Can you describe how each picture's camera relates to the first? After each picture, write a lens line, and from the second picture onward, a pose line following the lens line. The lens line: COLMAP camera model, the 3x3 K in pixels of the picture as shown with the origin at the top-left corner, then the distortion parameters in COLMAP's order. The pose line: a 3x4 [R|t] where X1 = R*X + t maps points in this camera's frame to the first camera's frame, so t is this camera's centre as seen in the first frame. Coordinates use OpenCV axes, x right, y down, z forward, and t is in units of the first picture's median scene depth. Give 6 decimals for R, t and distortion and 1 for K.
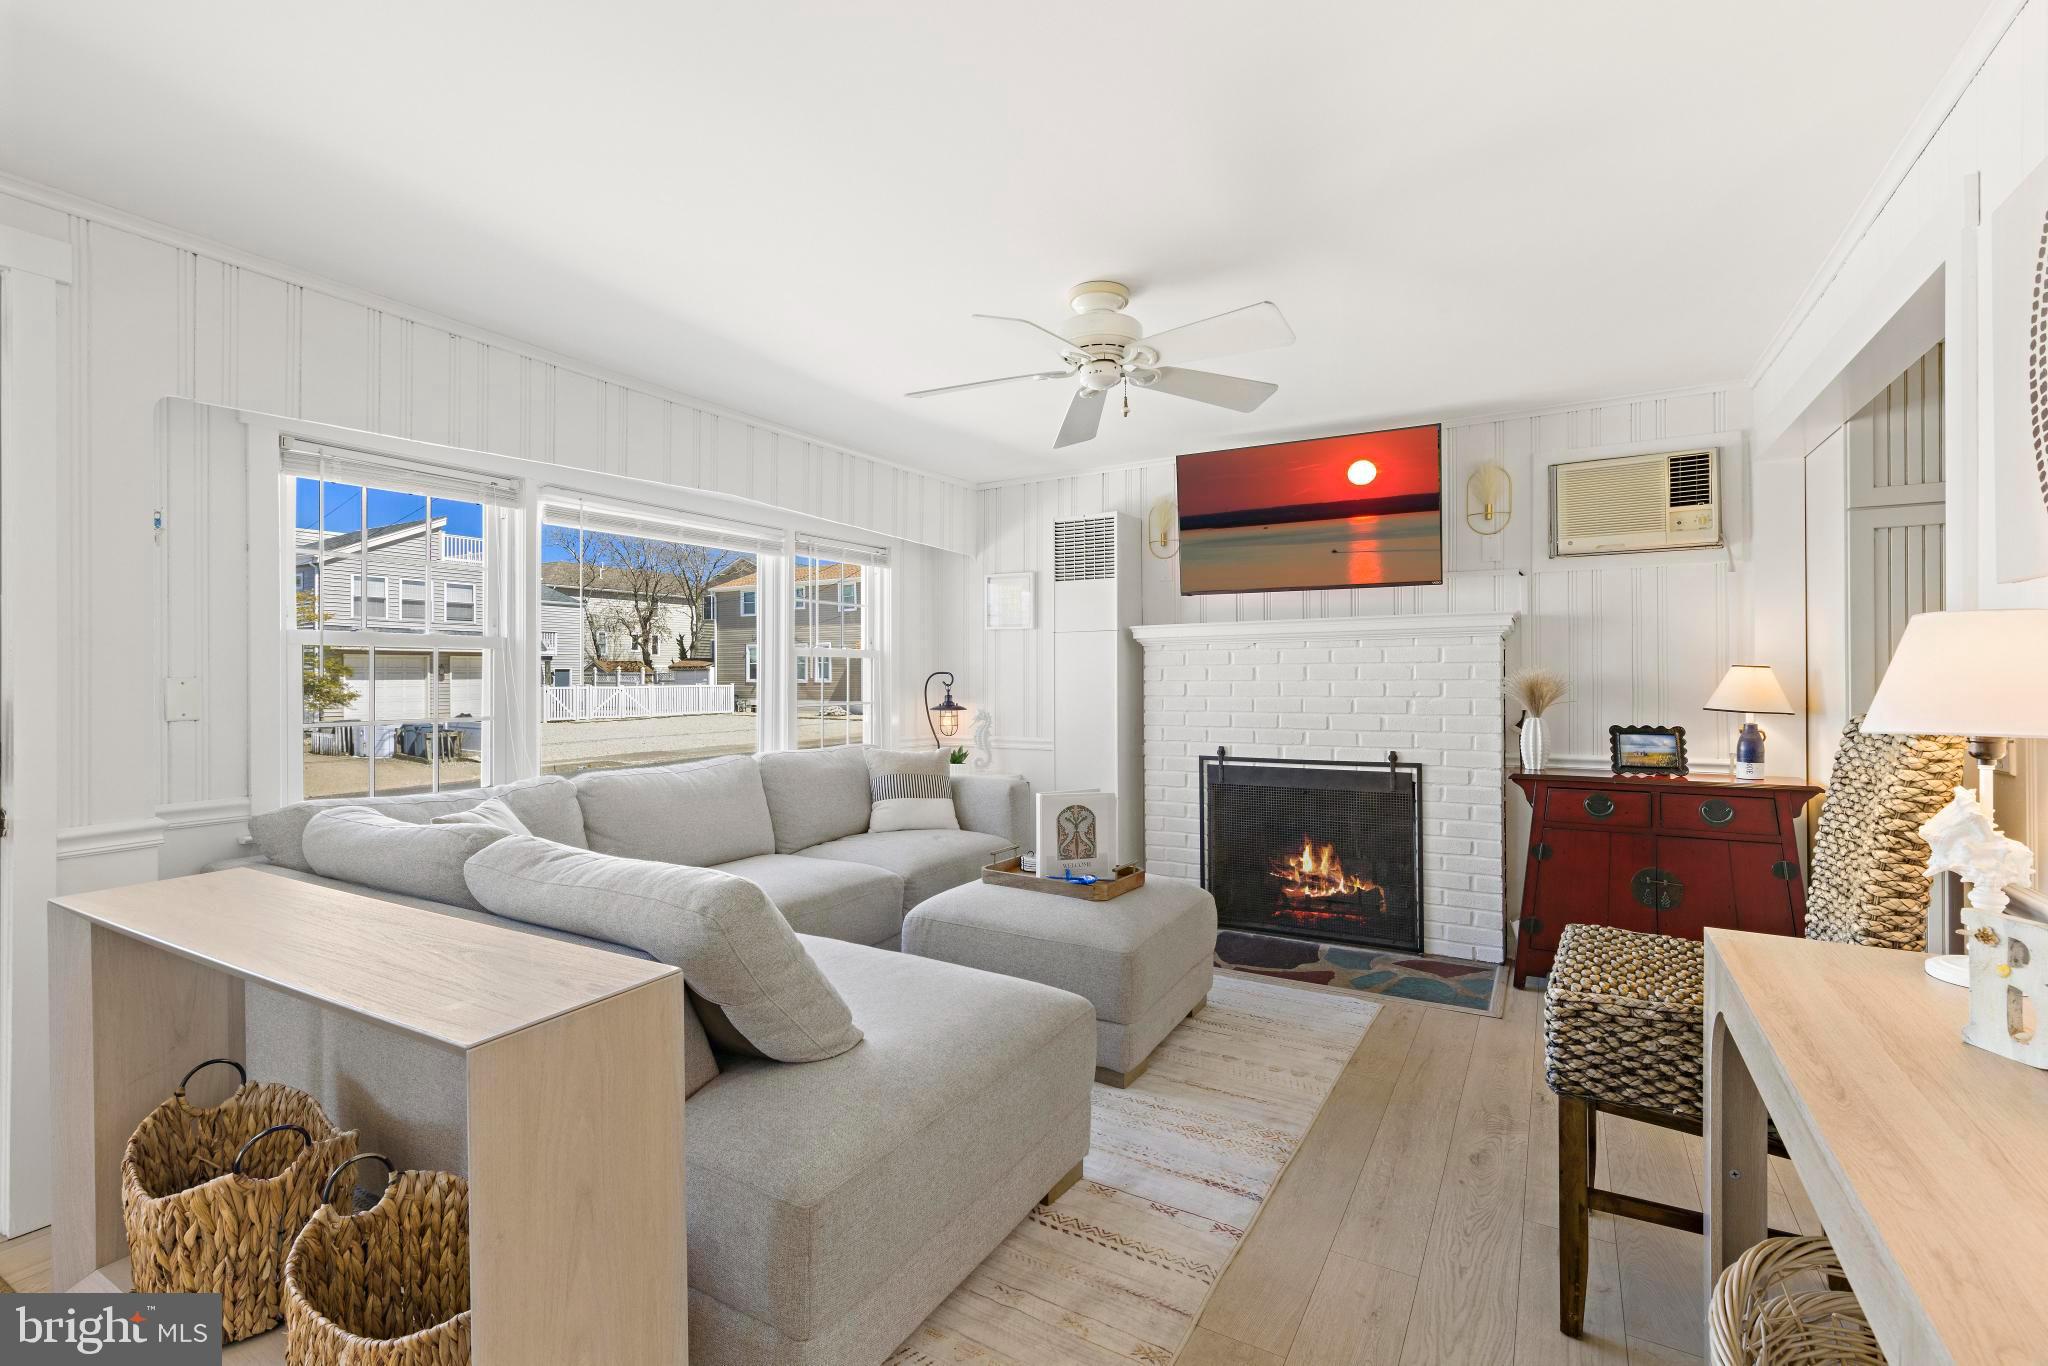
lens RADIAL K [[906.4, 0, 1038.4], [0, 906.4, 671.2], [0, 0, 1]] dist [0.005852, -0.000973]
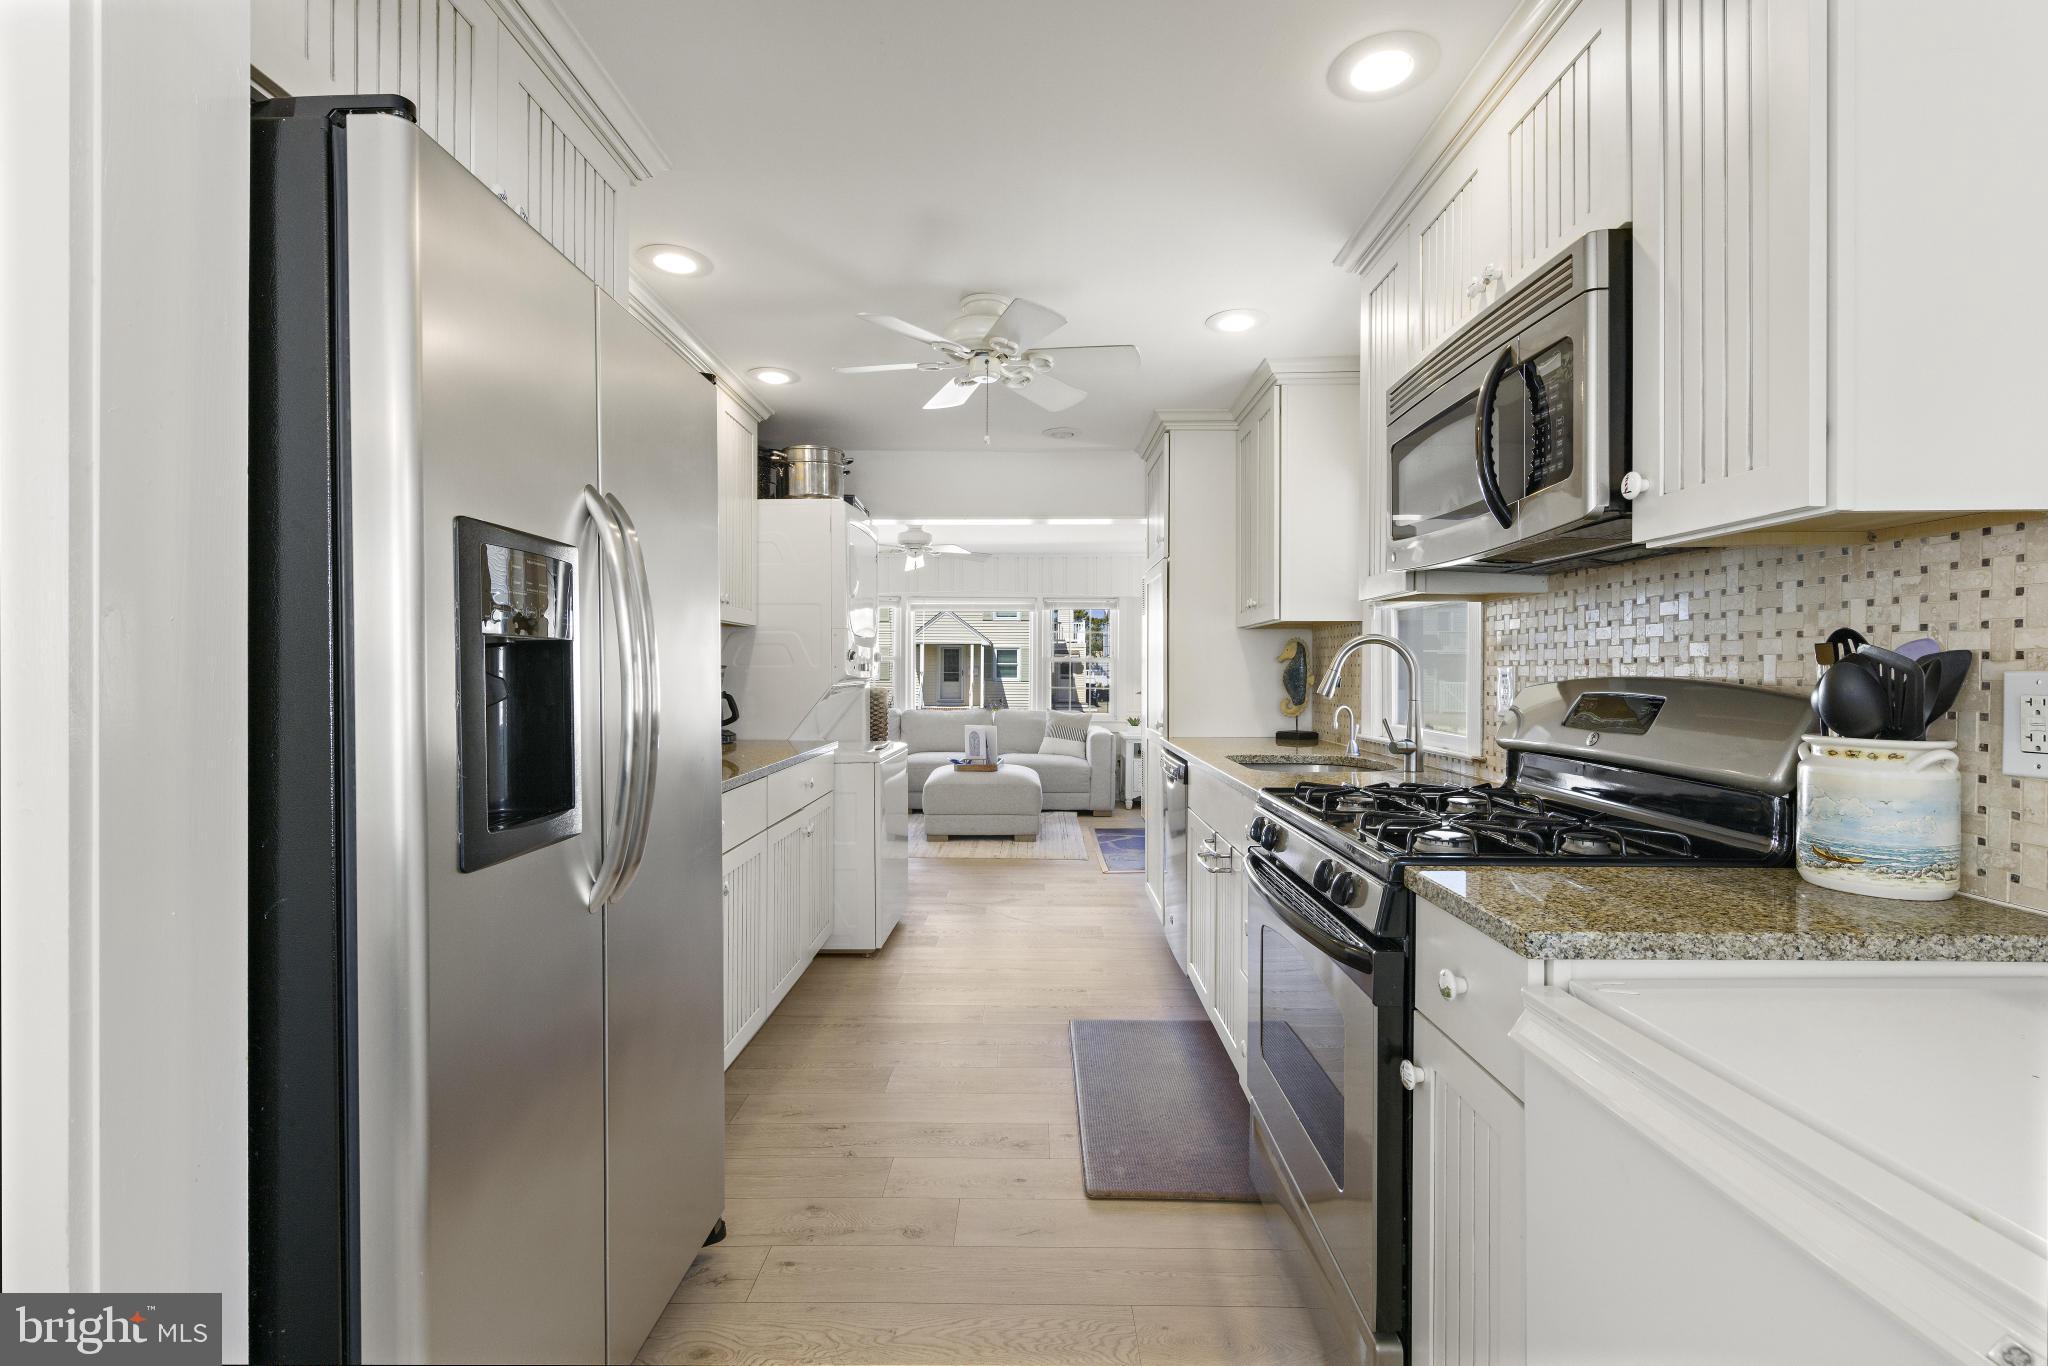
lens RADIAL K [[906.4, 0, 1034.5], [0, 906.4, 673.8], [0, 0, 1]] dist [0.005852, -0.000973]
pose [[0.495447, 0.008959, -0.868592, 1.787679], [-0.003321, 0.999959, 0.008420, -0.010346], [0.868632, -0.001287, 0.495457, 0.028798]]
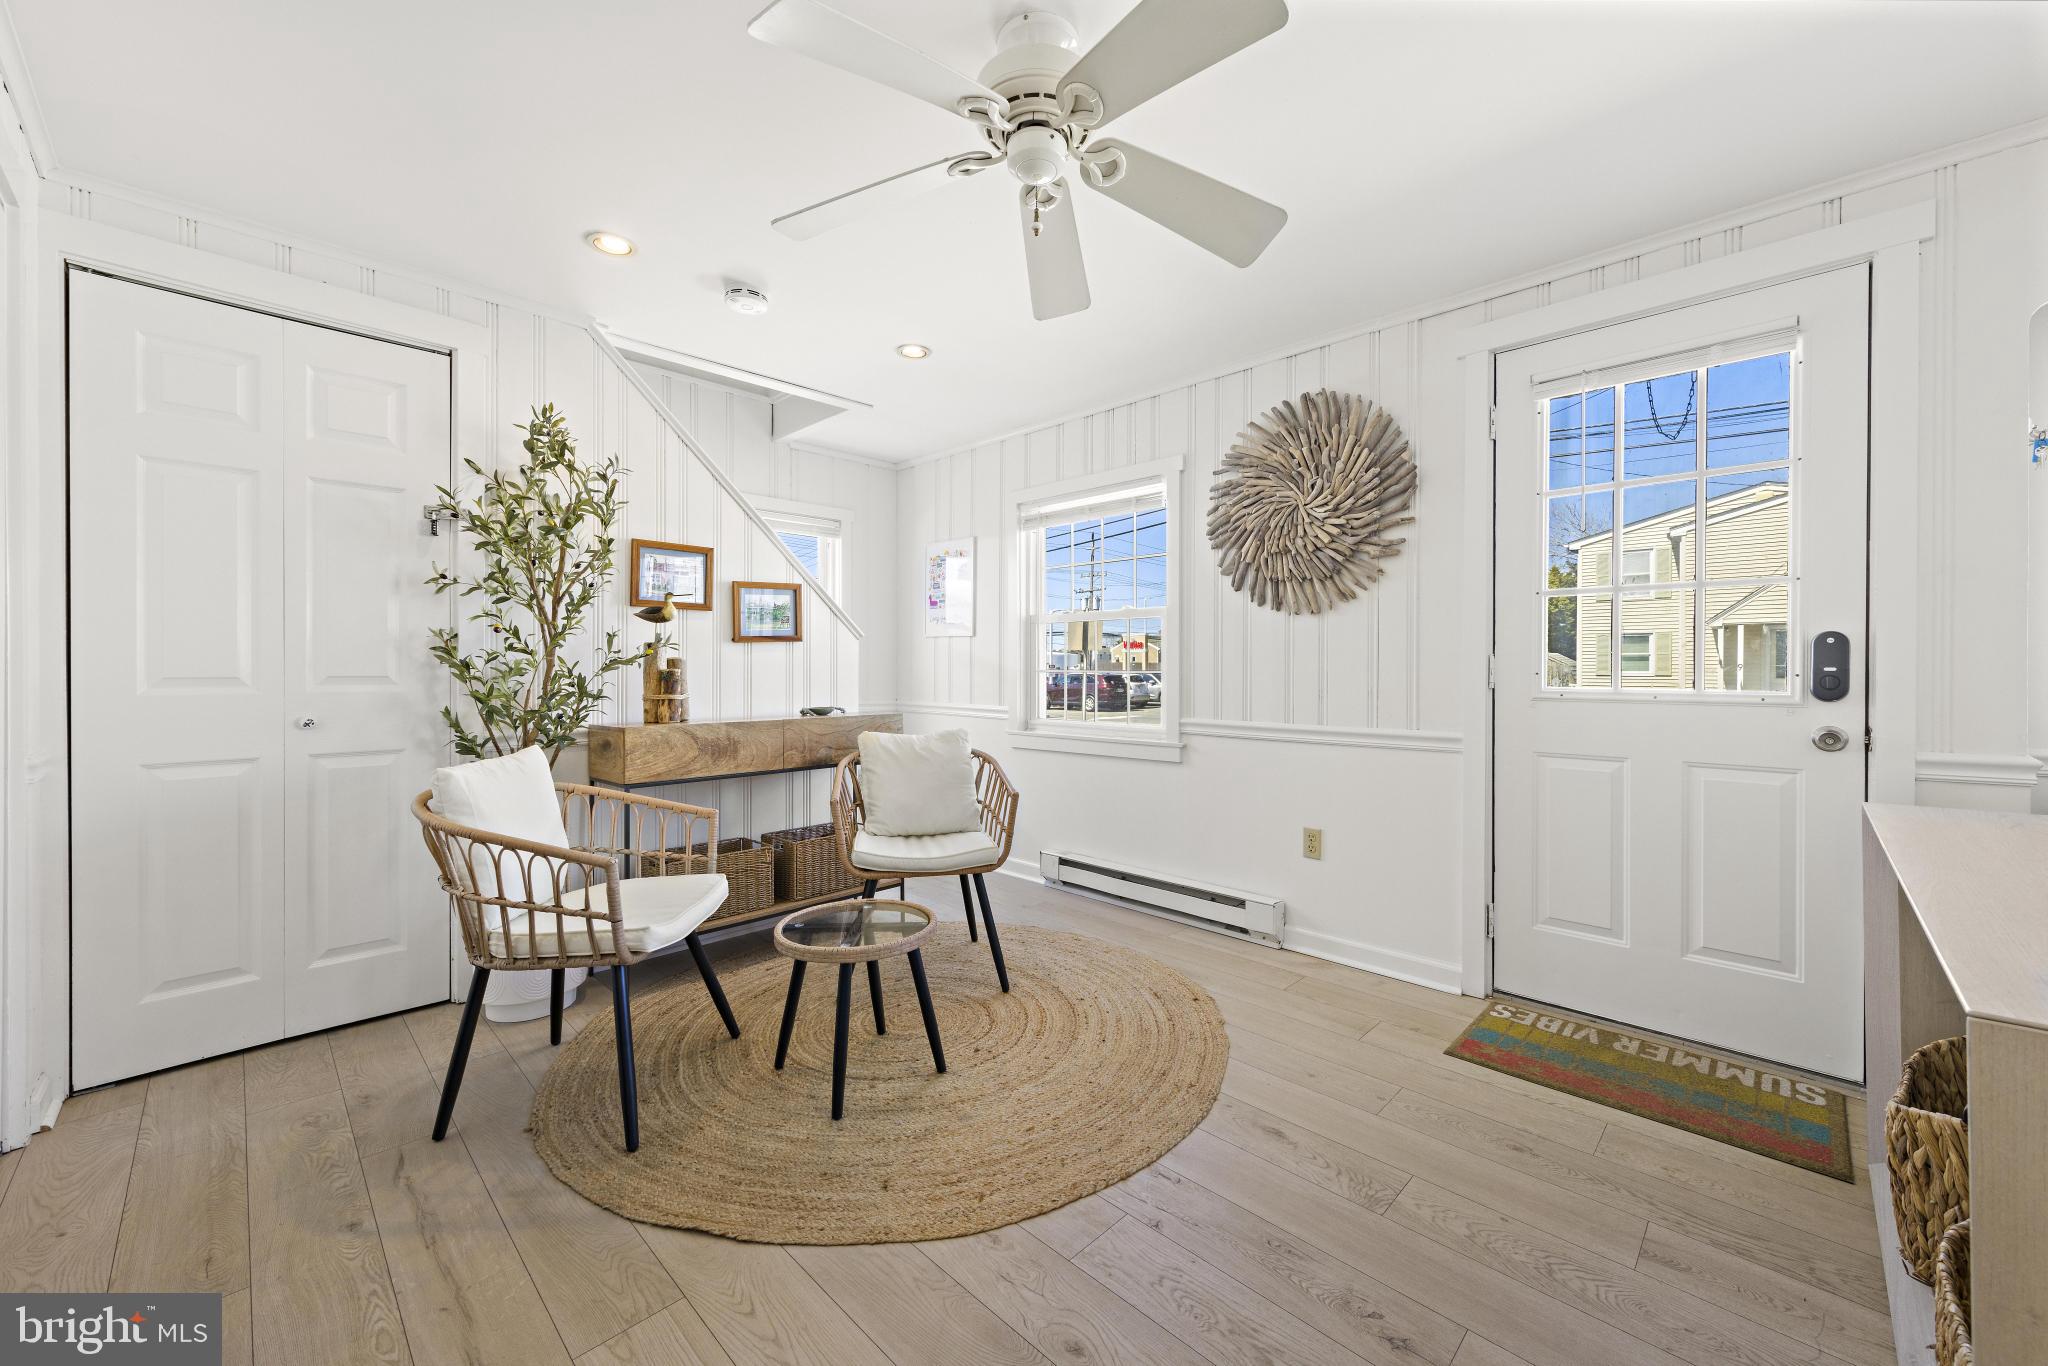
lens RADIAL K [[802.1, 0, 1025.0], [0, 802.1, 669.7], [0, 0, 1]] dist [0.004269, -0.000373]
pose [[-0.259184, 0.005264, -0.965814, 0.062615], [0.003798, 0.999983, 0.004431, 0.039957], [0.965821, -0.002520, -0.259199, 0.132034]]
